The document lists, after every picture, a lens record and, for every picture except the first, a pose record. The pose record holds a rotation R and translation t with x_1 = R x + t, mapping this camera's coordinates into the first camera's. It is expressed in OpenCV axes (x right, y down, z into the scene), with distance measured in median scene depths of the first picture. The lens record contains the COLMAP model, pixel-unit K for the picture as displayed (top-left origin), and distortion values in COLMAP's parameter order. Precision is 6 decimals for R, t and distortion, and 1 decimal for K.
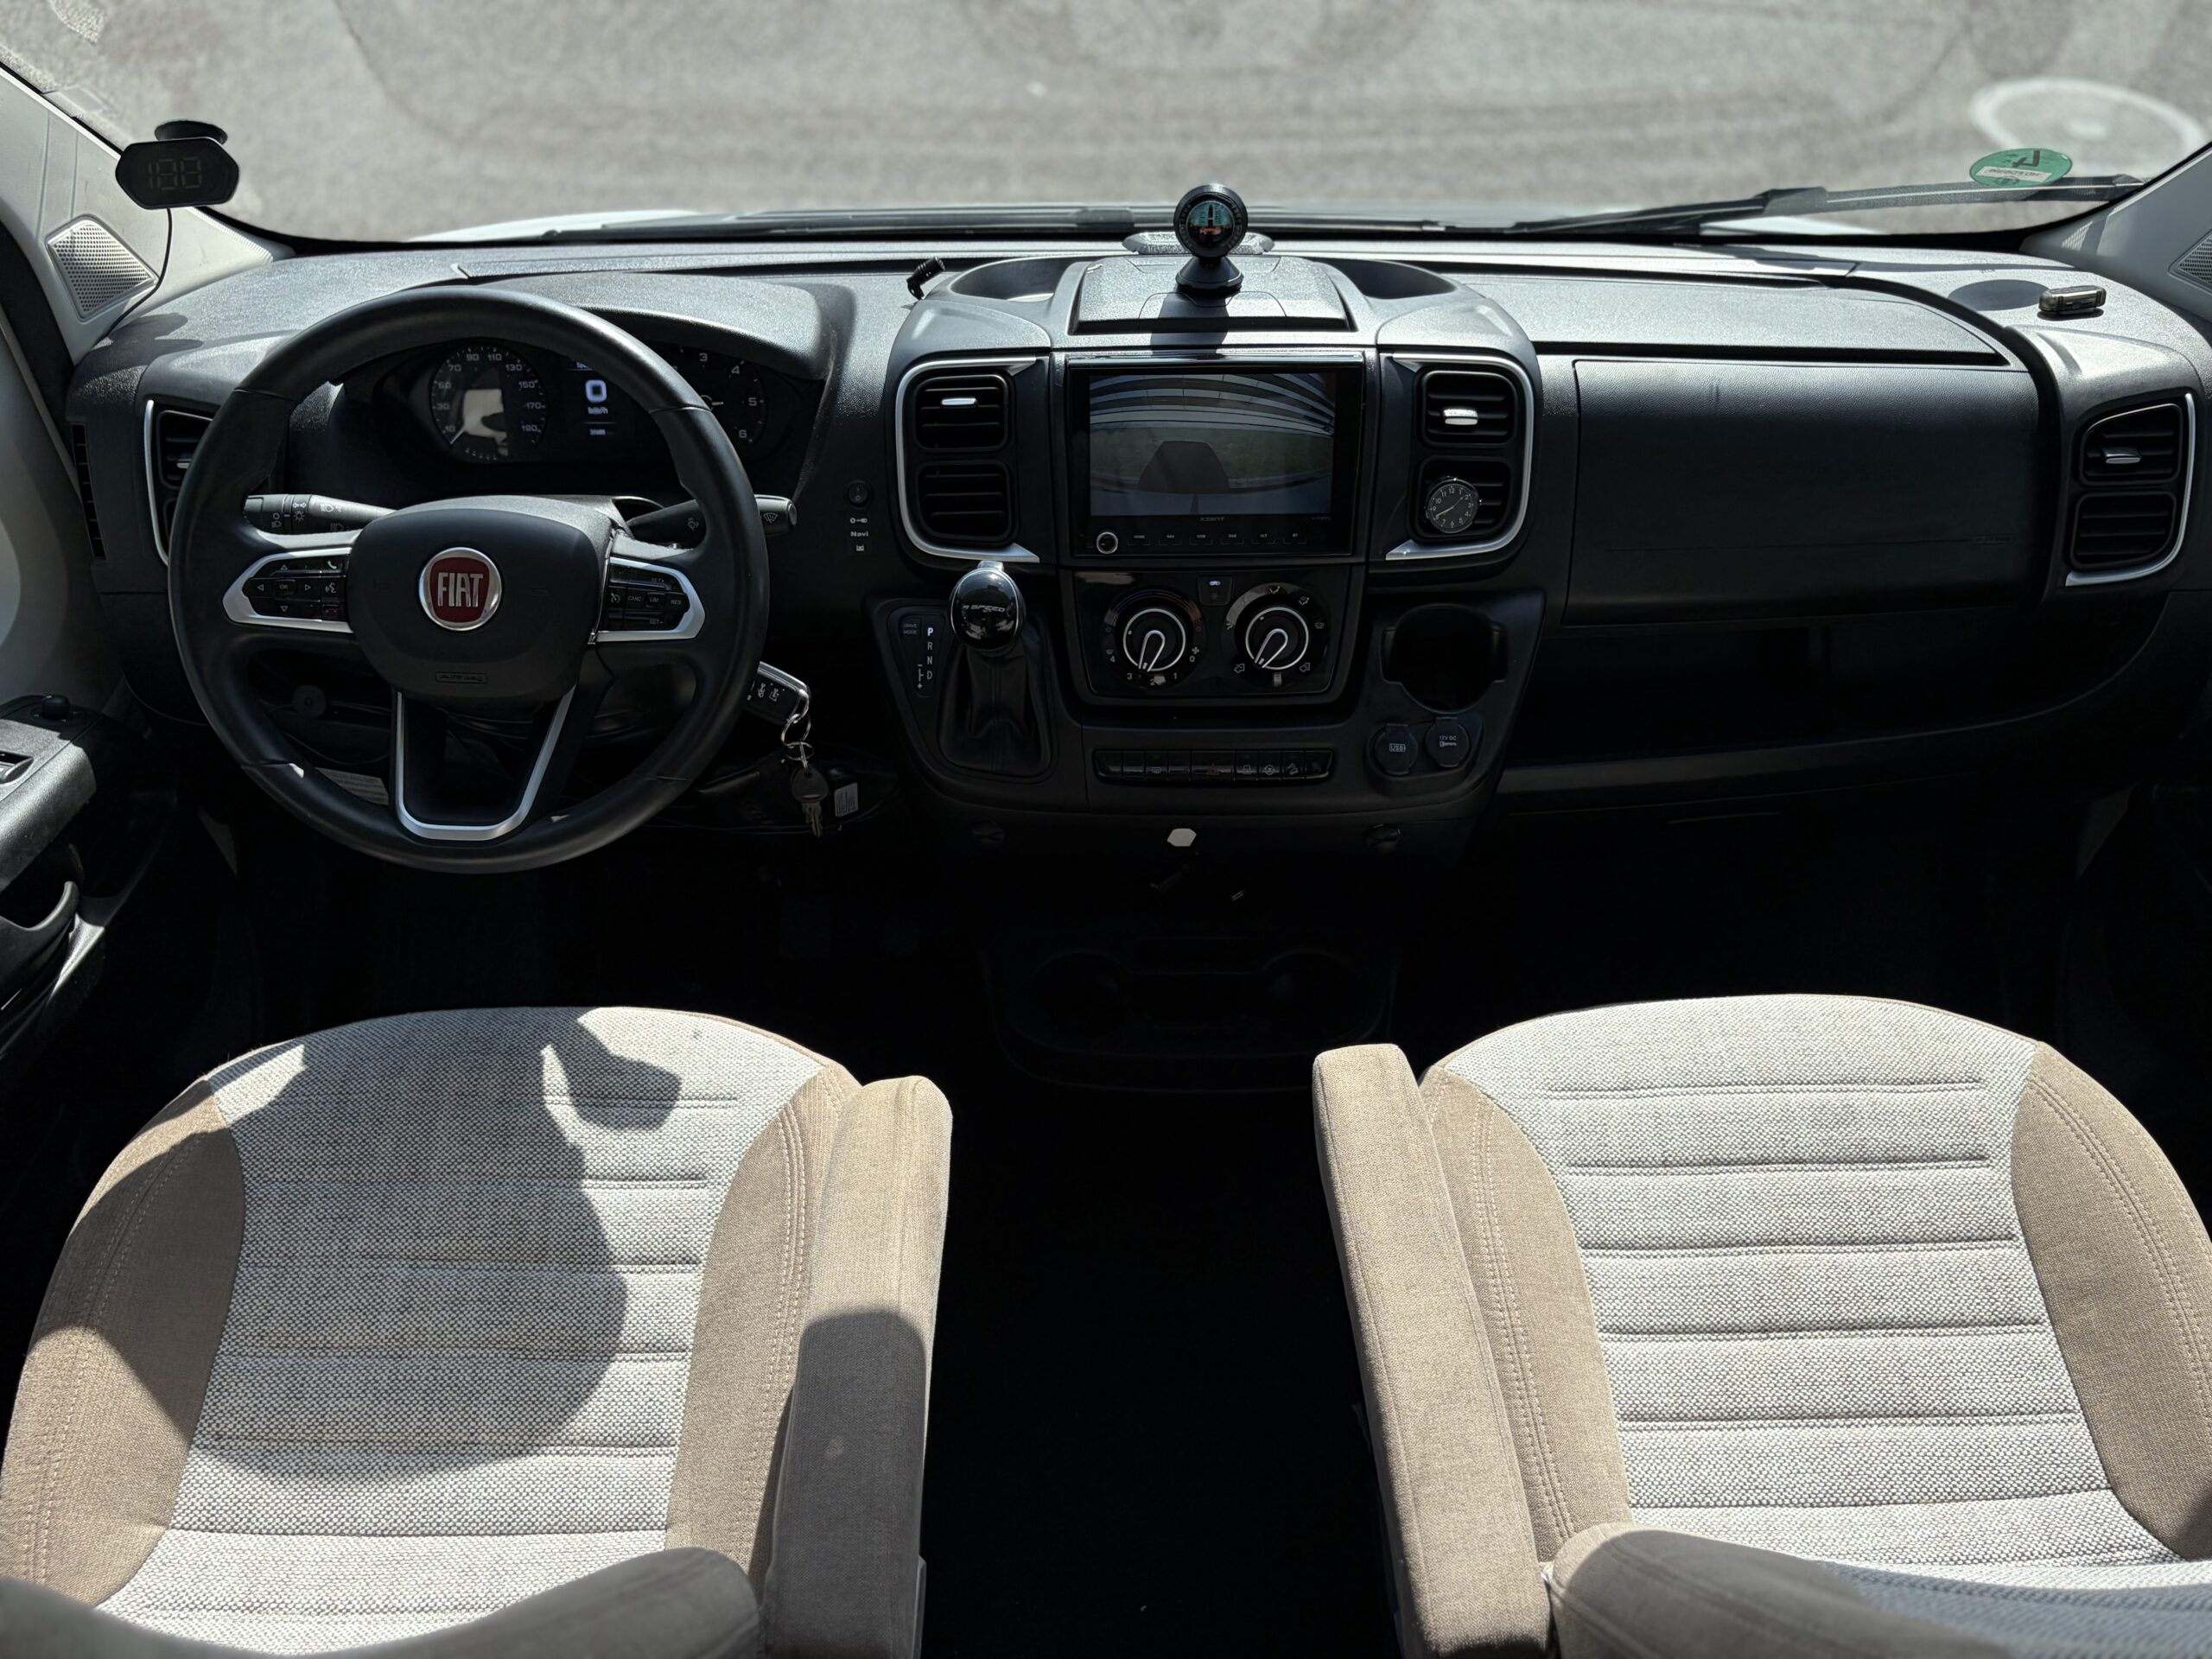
lens RADIAL K [[1778.5, 0, 1106.0], [0, 1778.5, 829.5], [0, 0, 1]] dist [0.002255, 0.001720]
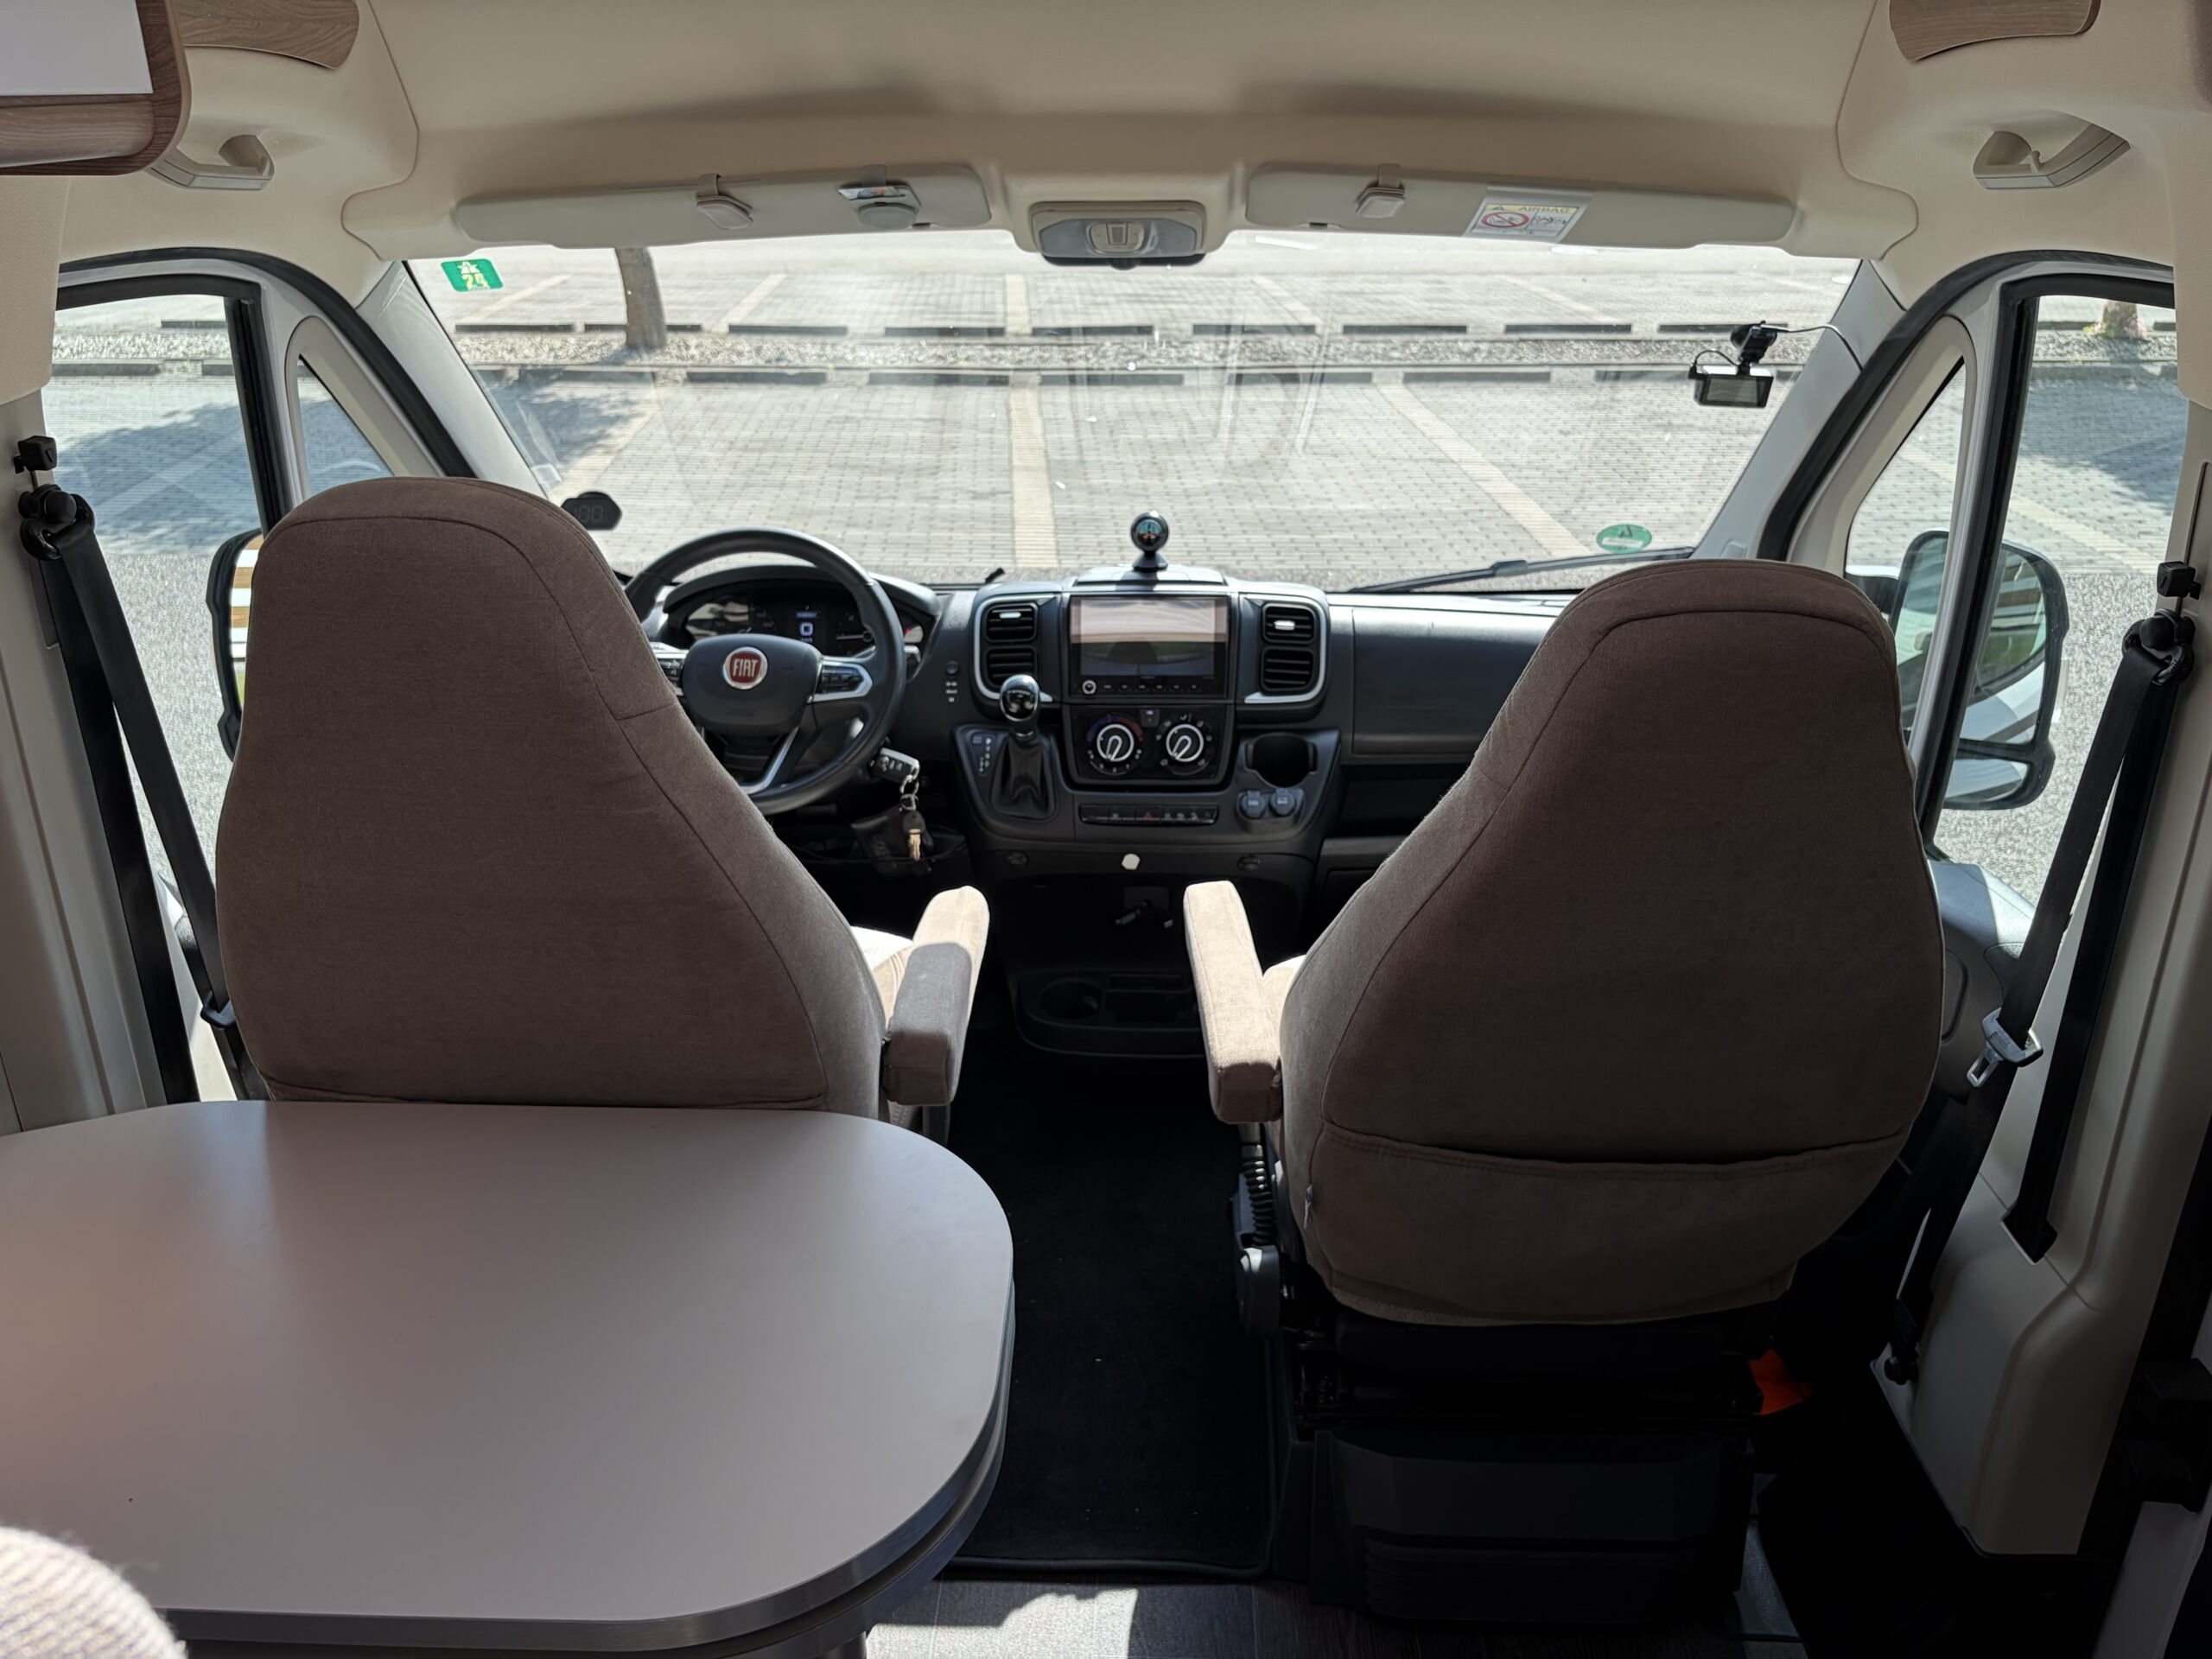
lens RADIAL K [[1726.1, 0, 1106.0], [0, 1726.1, 829.5], [0, 0, 1]] dist [0.055953, -0.083855]
pose [[0.999468, 0.013581, -0.029664, 0.070783], [-0.023080, 0.936963, -0.348667, 0.576765], [0.023059, 0.349166, 0.936777, -0.580944]]
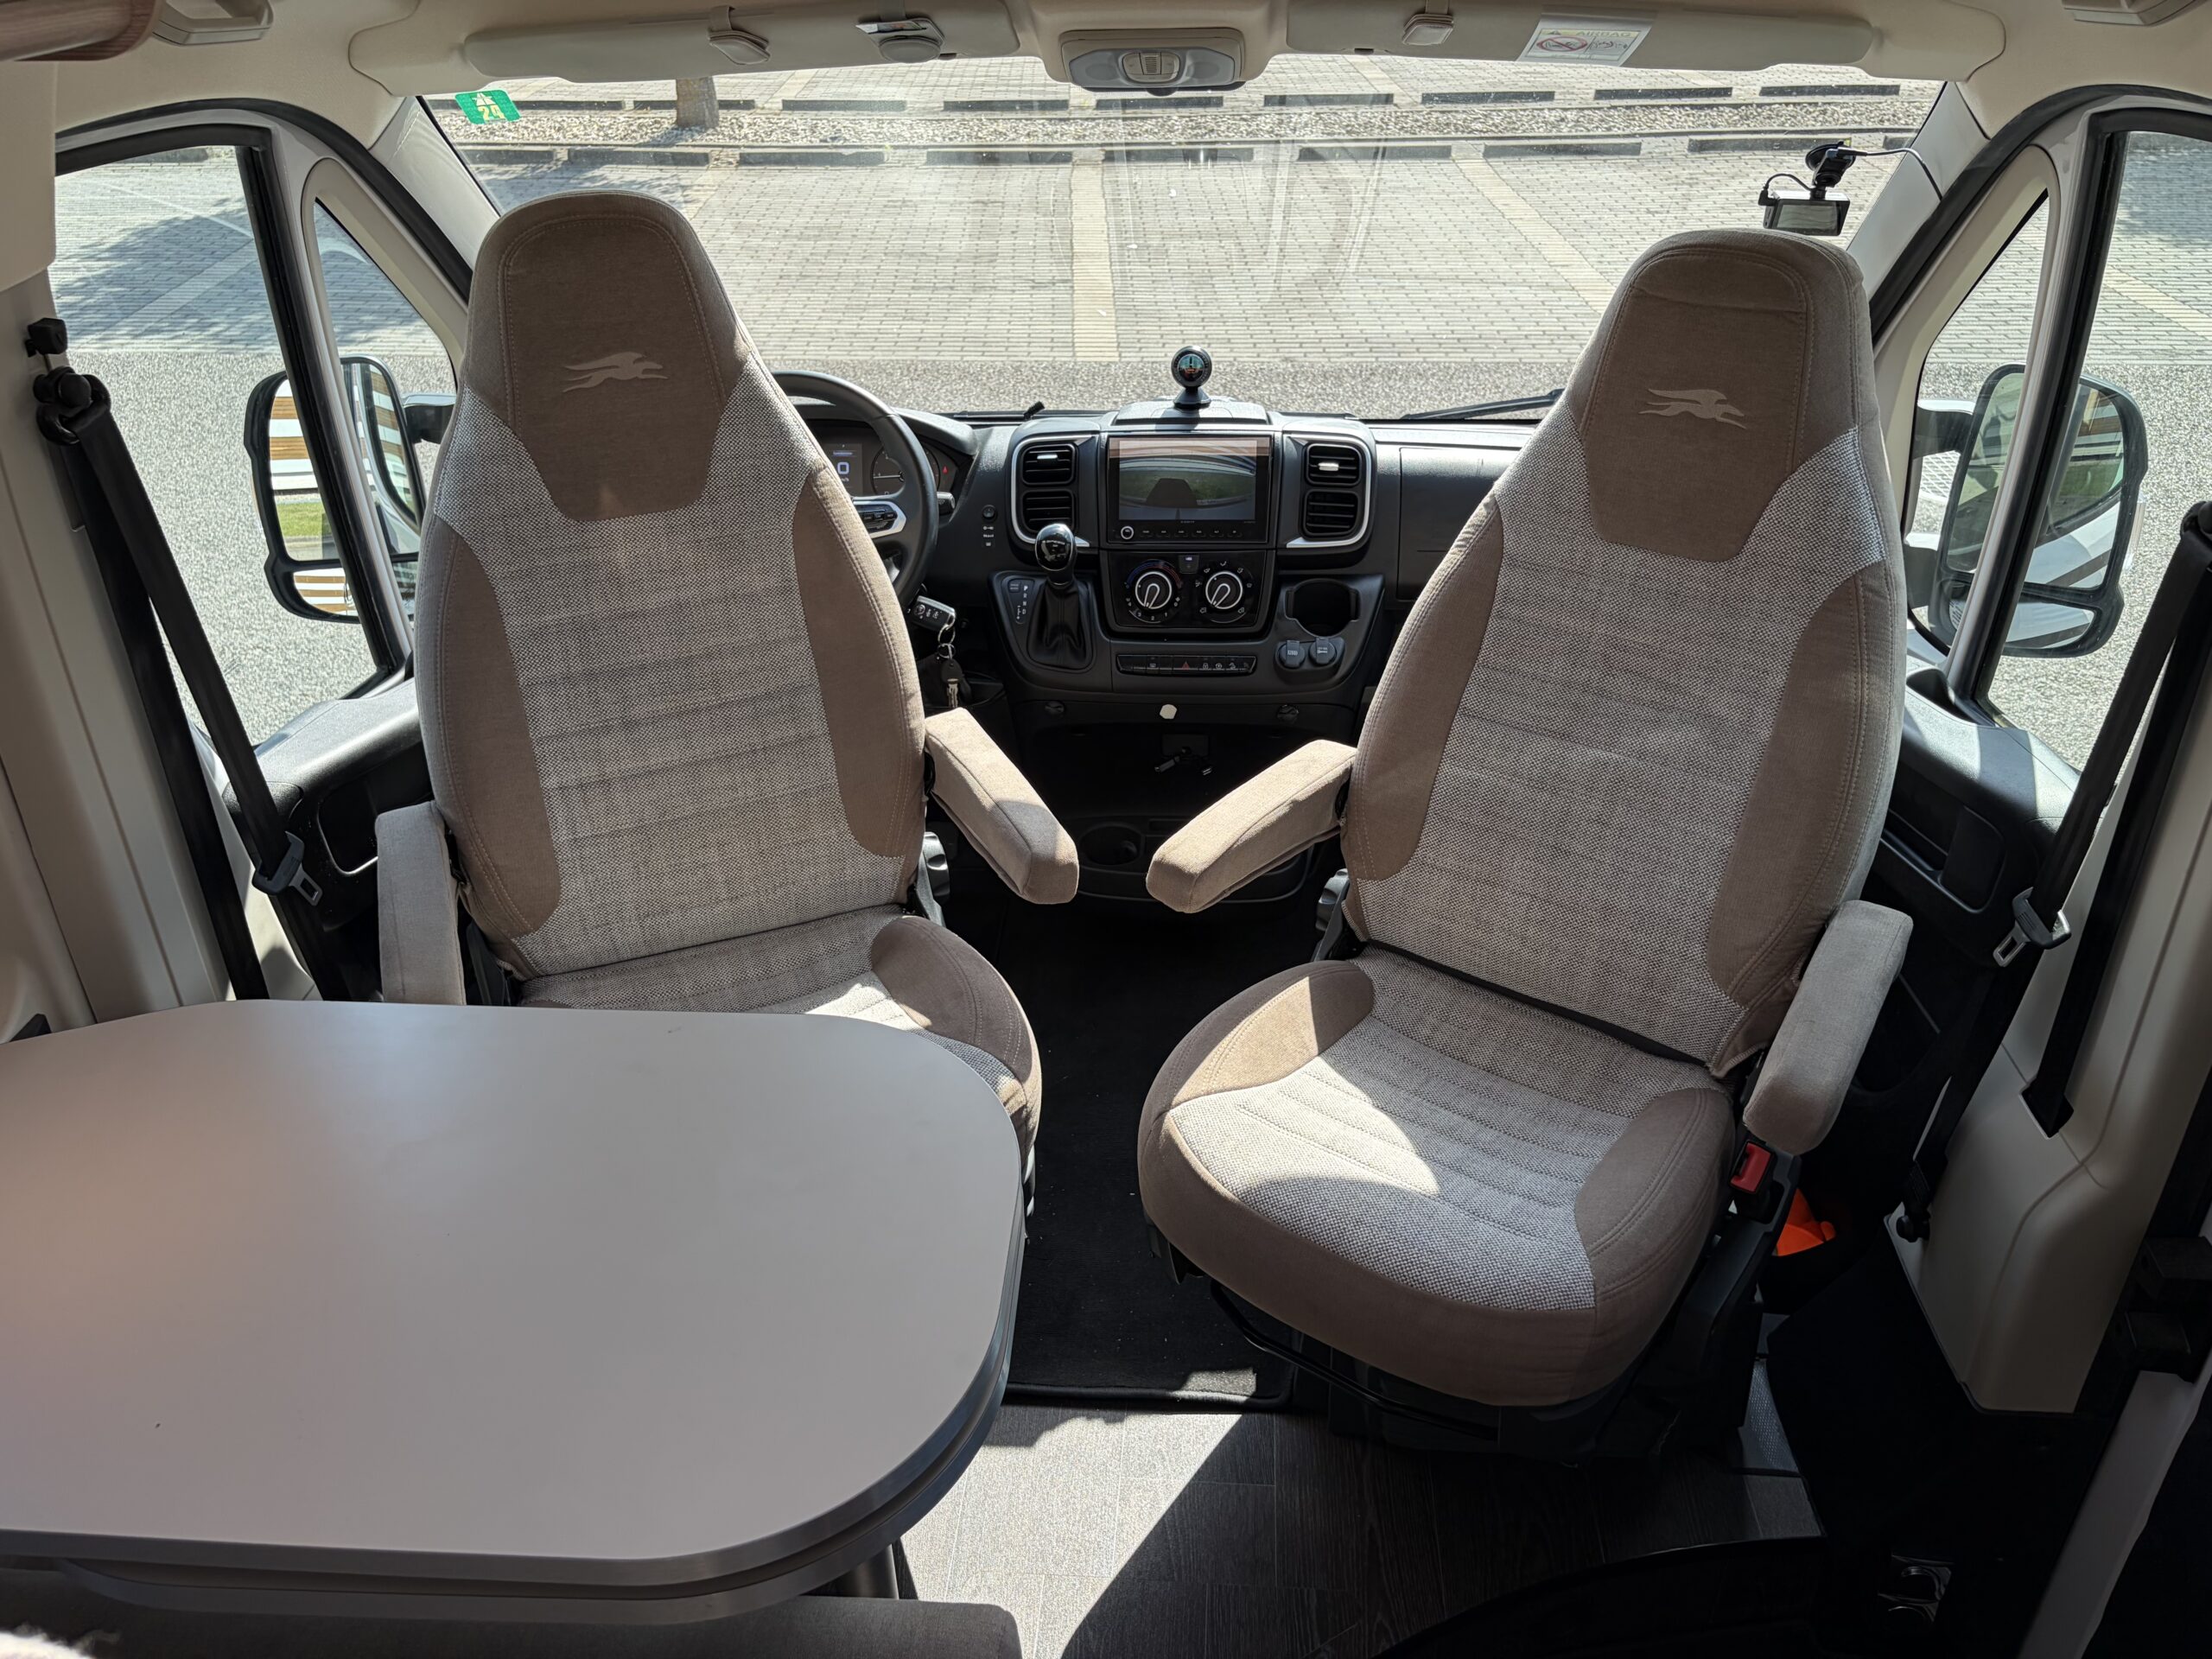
lens RADIAL K [[1721.0, 0, 1114.0], [0, 1721.0, 831.2], [0, 0, 1]] dist [0.051033, -0.080386]
pose [[0.997597, 0.023605, -0.065134, 0.105184], [-0.037720, 0.973662, -0.224855, 0.509255], [0.058111, 0.226771, 0.972213, -0.596167]]
